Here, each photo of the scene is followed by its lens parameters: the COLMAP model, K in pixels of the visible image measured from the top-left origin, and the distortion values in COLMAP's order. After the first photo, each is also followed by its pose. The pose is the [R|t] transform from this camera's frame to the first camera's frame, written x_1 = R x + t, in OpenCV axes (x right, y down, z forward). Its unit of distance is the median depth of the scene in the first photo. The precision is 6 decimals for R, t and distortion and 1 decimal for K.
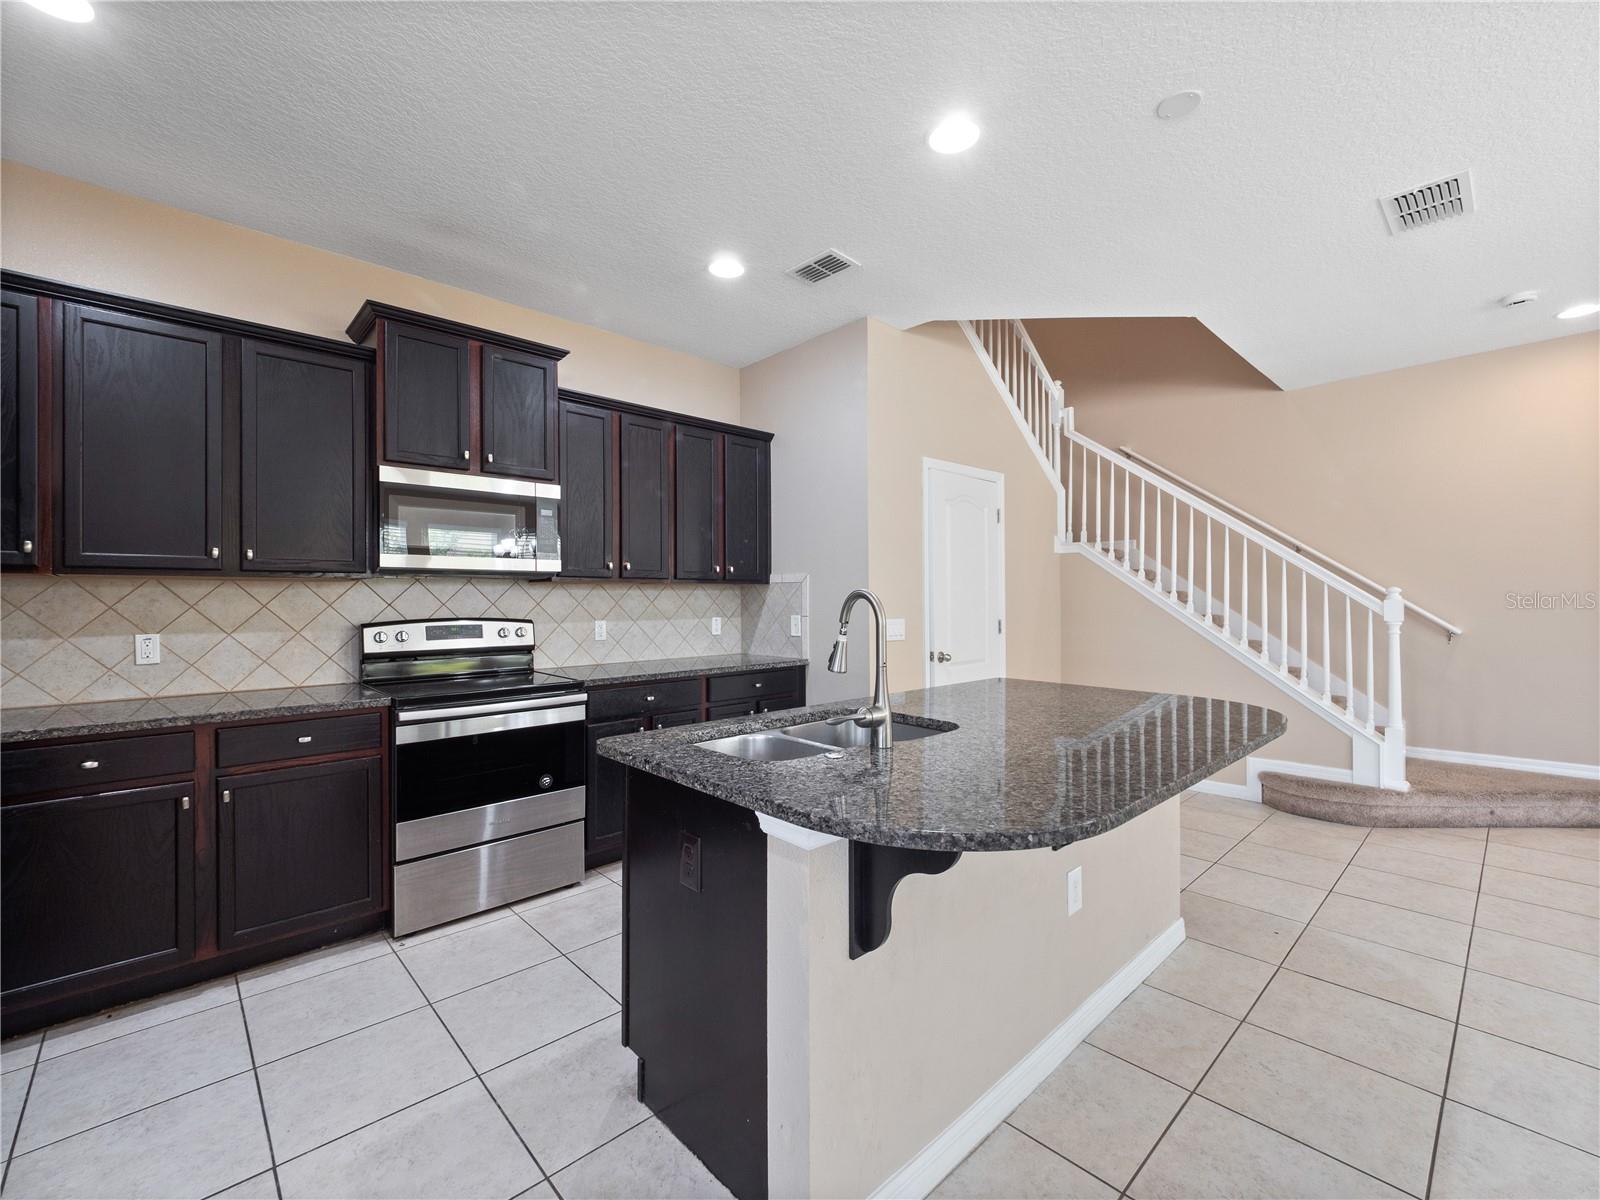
lens RADIAL K [[687.1, 0, 793.5], [0, 687.1, 607.3], [0, 0, 1]] dist [-0.003054, 0.000131]
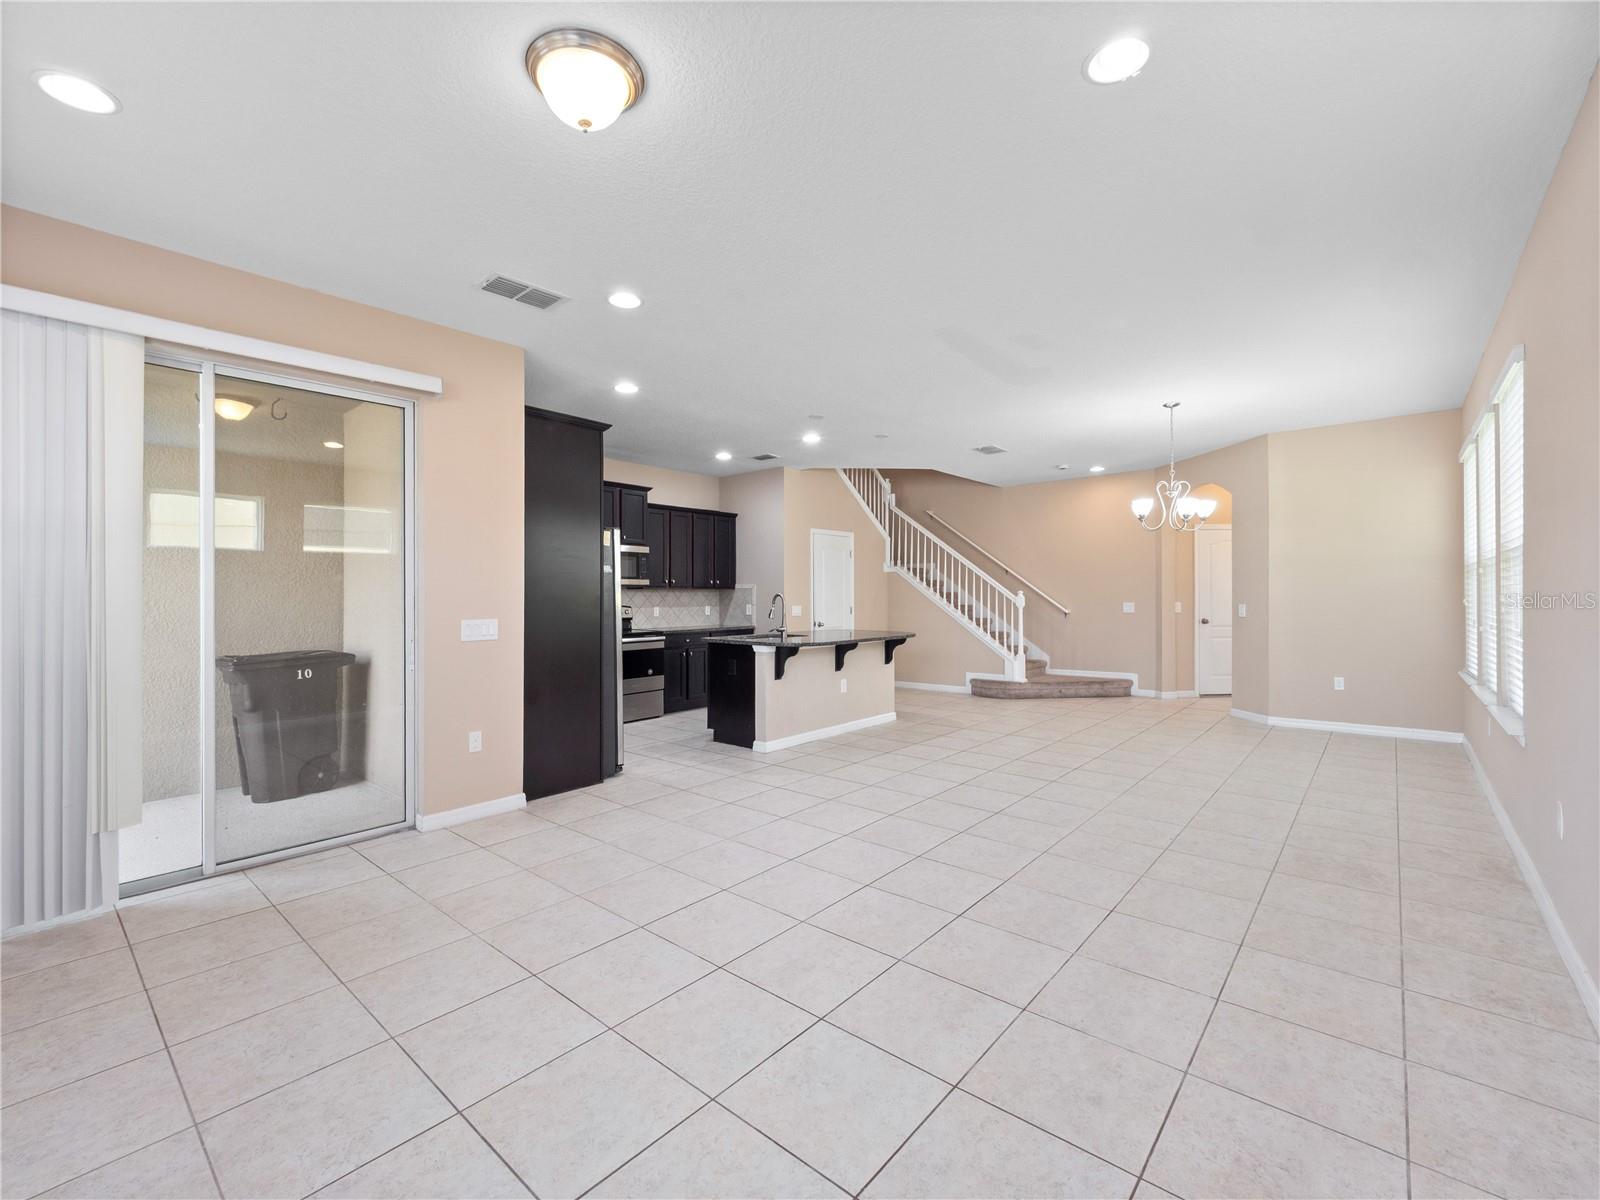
lens RADIAL K [[687.1, 0, 793.5], [0, 687.1, 607.3], [0, 0, 1]] dist [-0.003054, 0.000131]
pose [[0.994345, -0.002734, 0.106166, -0.087043], [0.002408, 0.999992, 0.003199, 0.014406], [-0.106174, -0.002925, 0.994343, -1.106407]]
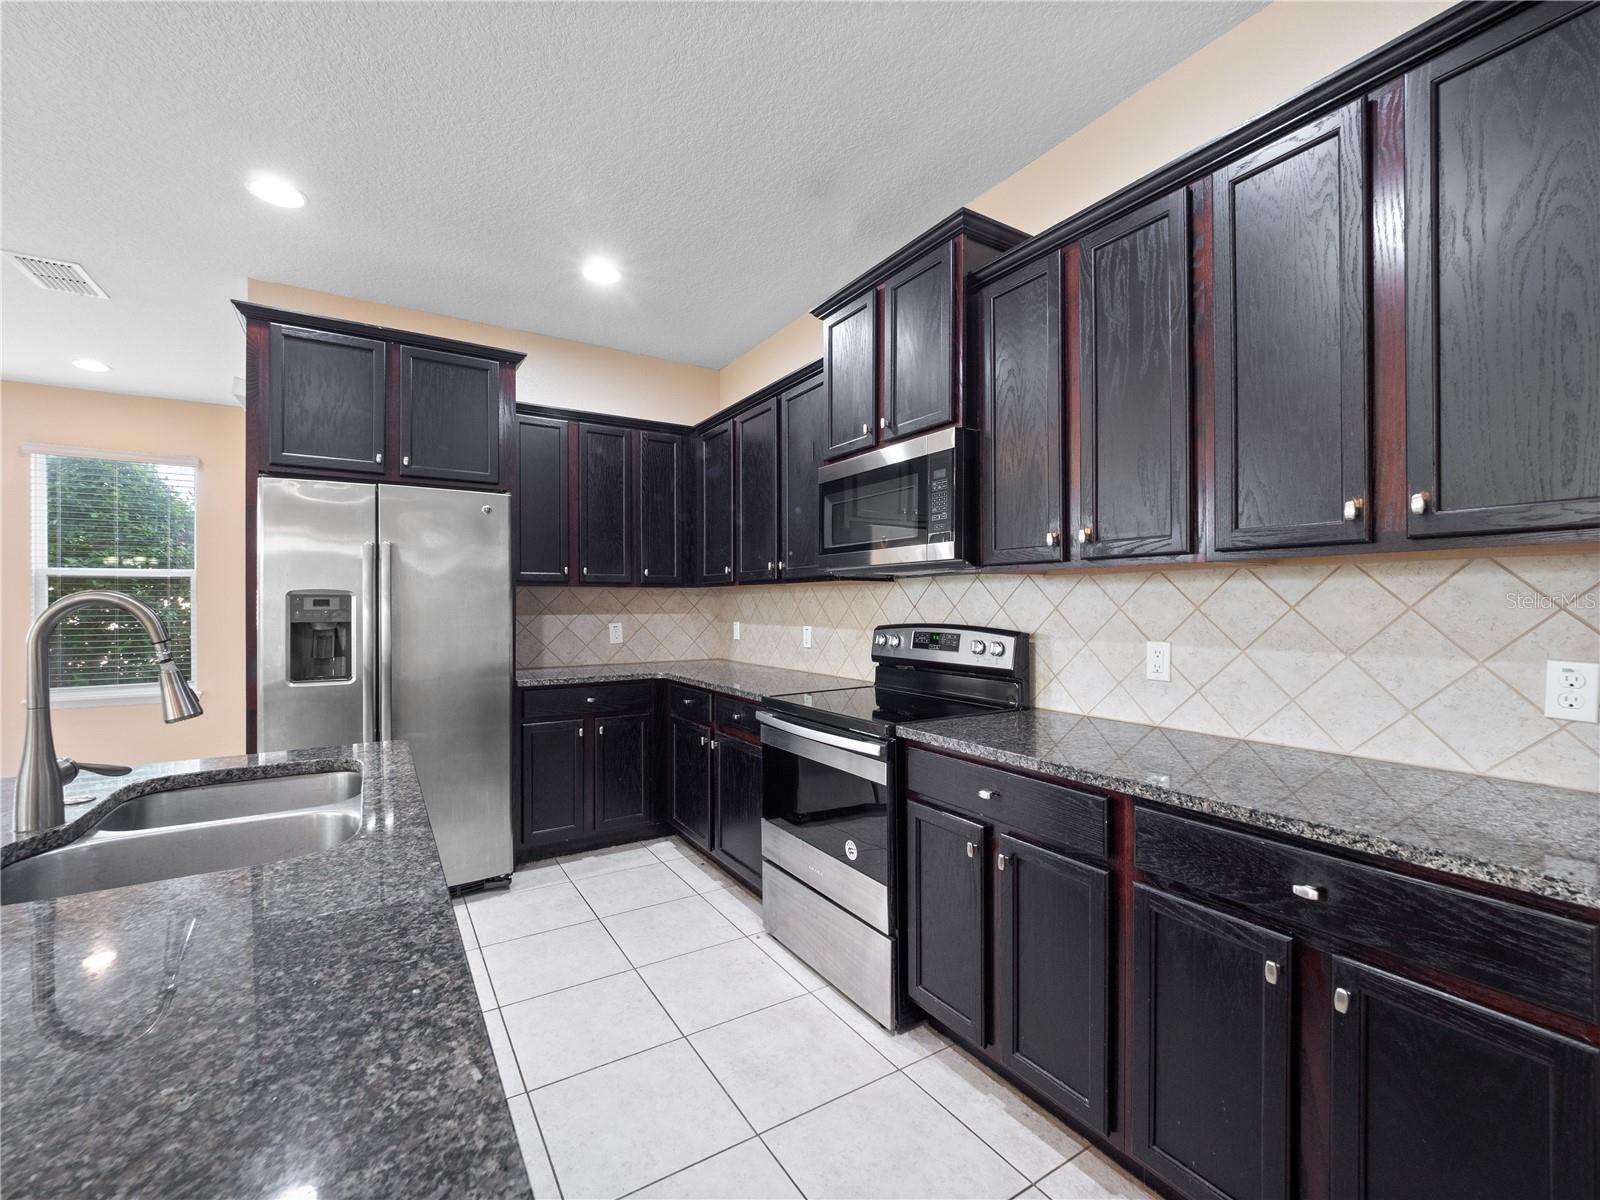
lens RADIAL K [[687.1, 0, 793.5], [0, 687.1, 607.3], [0, 0, 1]] dist [-0.003054, 0.000131]
pose [[-0.195901, 0.010559, -0.980567, 0.275285], [-0.010743, 0.999859, 0.012913, -0.010088], [0.980565, 0.013064, -0.195760, 0.827717]]
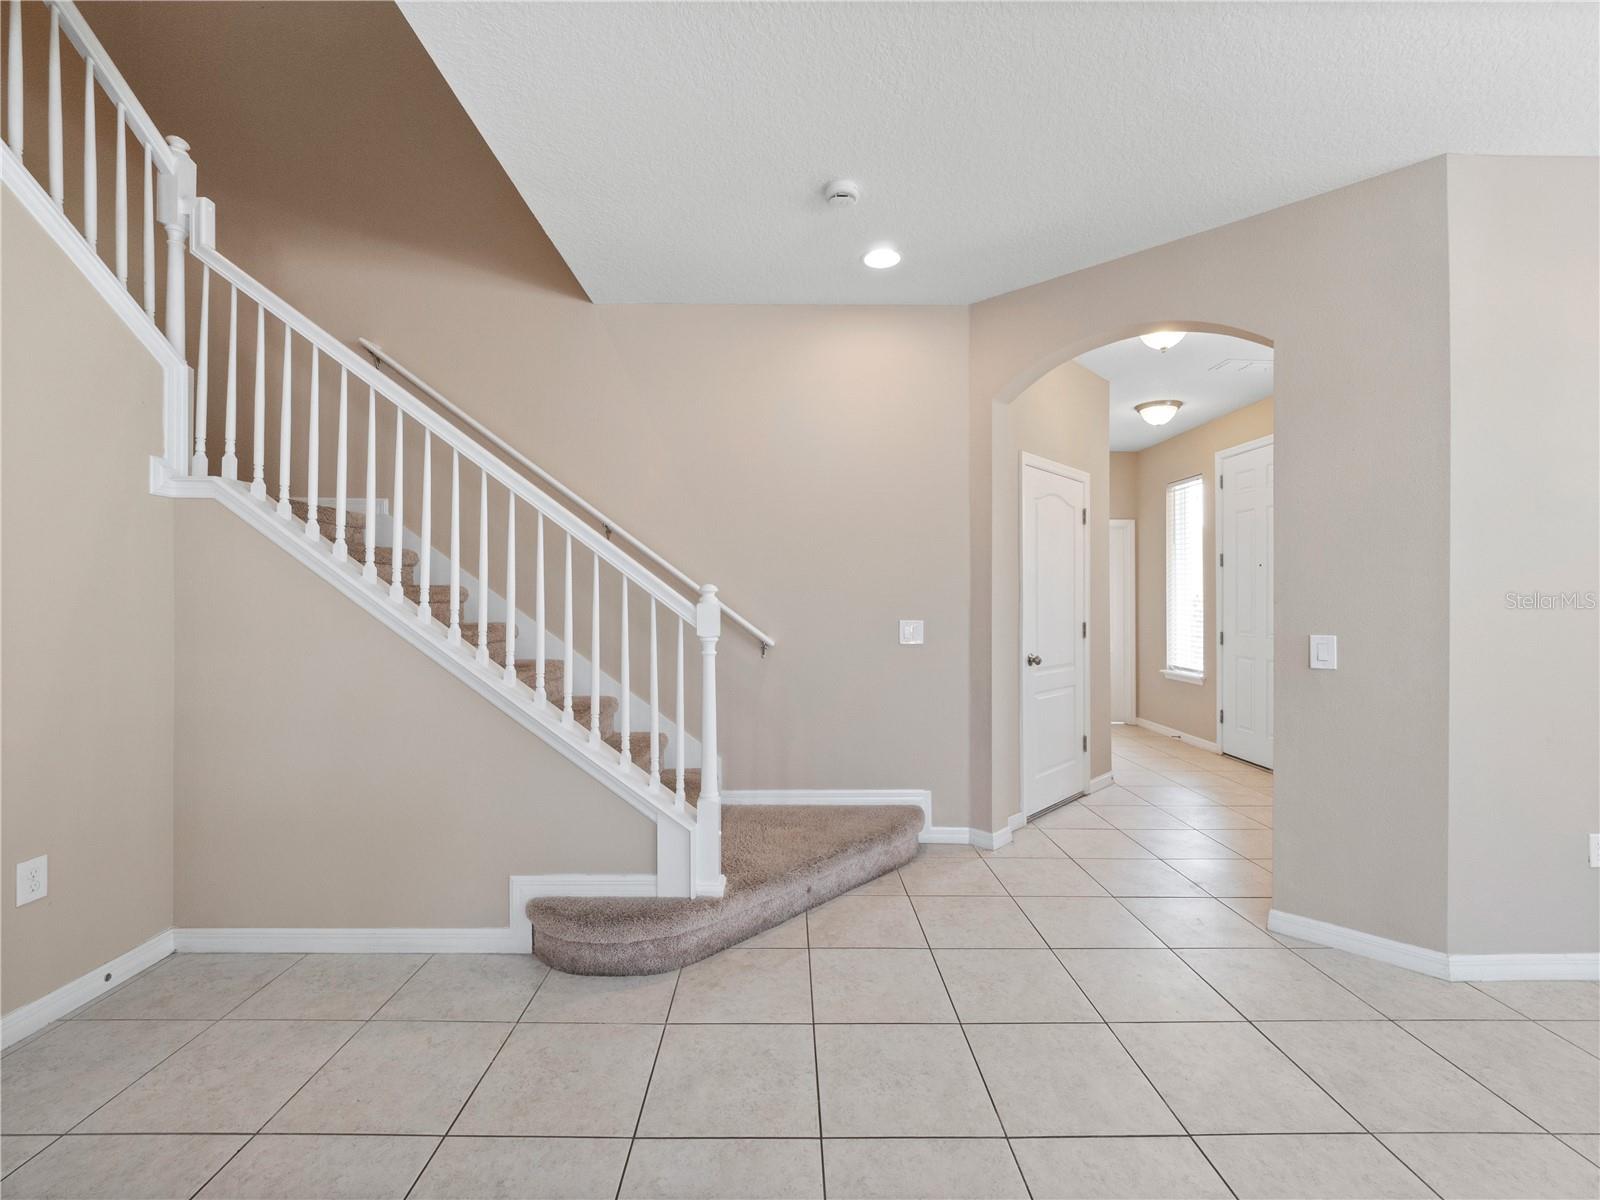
lens RADIAL K [[687.1, 0, 793.5], [0, 687.1, 607.3], [0, 0, 1]] dist [-0.003054, 0.000131]
pose [[0.674846, 0.006609, 0.737929, 0.436849], [-0.004975, 0.999978, -0.004406, -0.004210], [-0.737941, -0.000698, 0.674864, 0.487407]]
